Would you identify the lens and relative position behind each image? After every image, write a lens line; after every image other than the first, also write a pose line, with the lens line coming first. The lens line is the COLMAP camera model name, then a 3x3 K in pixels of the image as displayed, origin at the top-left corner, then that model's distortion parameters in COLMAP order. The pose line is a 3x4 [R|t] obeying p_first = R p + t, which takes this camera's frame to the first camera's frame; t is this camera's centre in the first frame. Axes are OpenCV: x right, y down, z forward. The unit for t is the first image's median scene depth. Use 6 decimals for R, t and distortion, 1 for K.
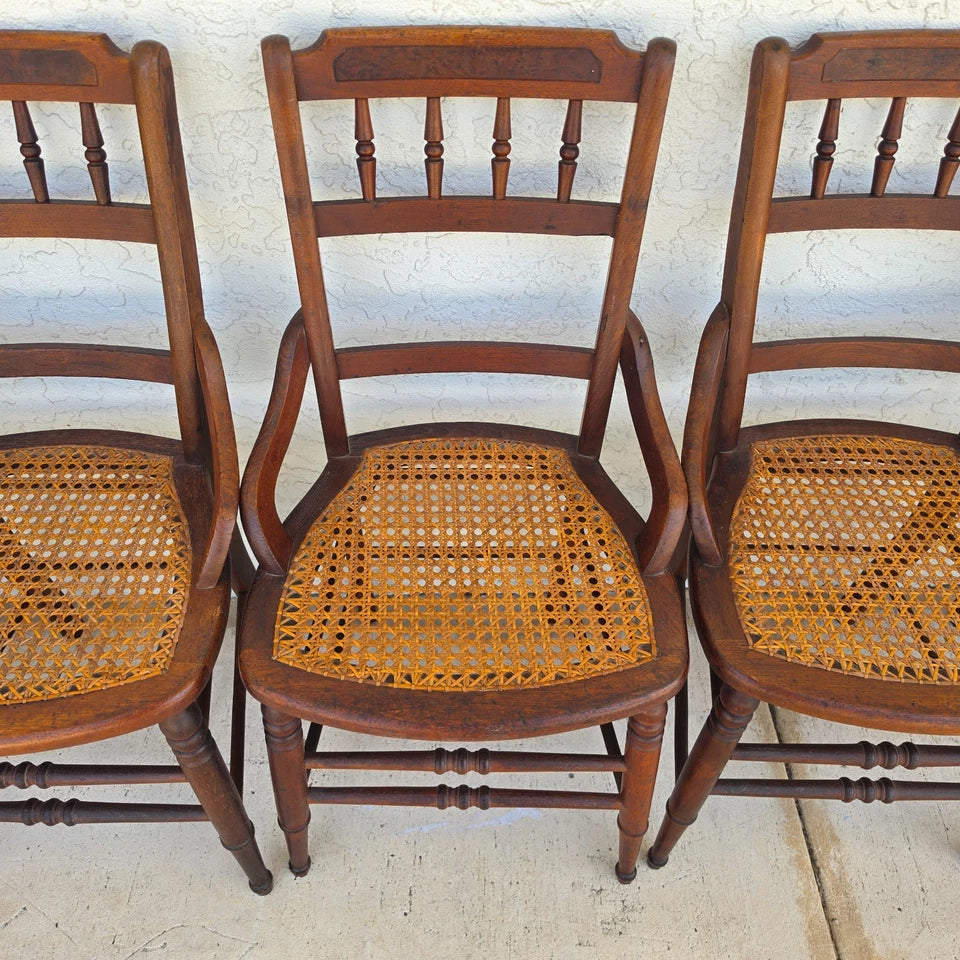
lens RADIAL K [[882.6, 0, 468.5], [0, 882.6, 464.9], [0, 0, 1]] dist [0.093463, -0.161439]
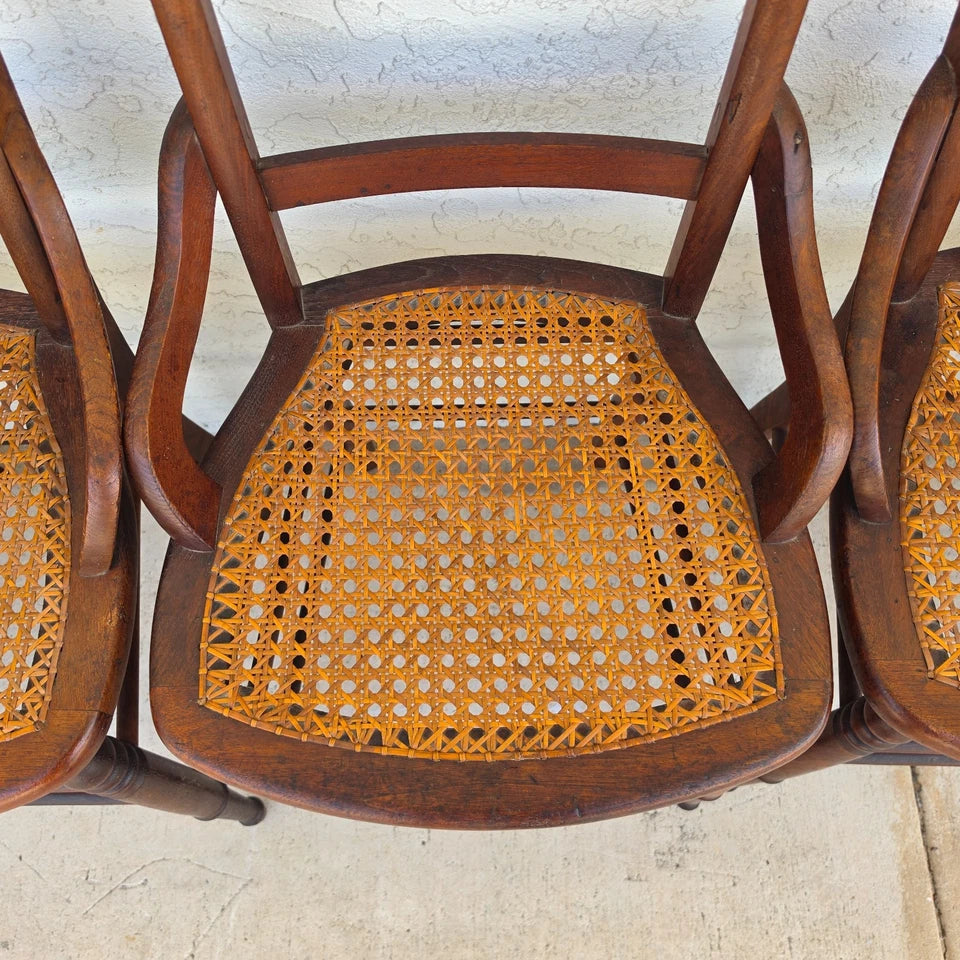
lens RADIAL K [[895.6, 0, 465.9], [0, 895.6, 480.6], [0, 0, 1]] dist [0.078576, -0.149326]
pose [[0.999416, -0.013303, -0.031463, 0.001764], [0.024104, 0.927281, 0.373590, -0.164314], [0.024205, -0.374130, 0.927060, 0.399921]]
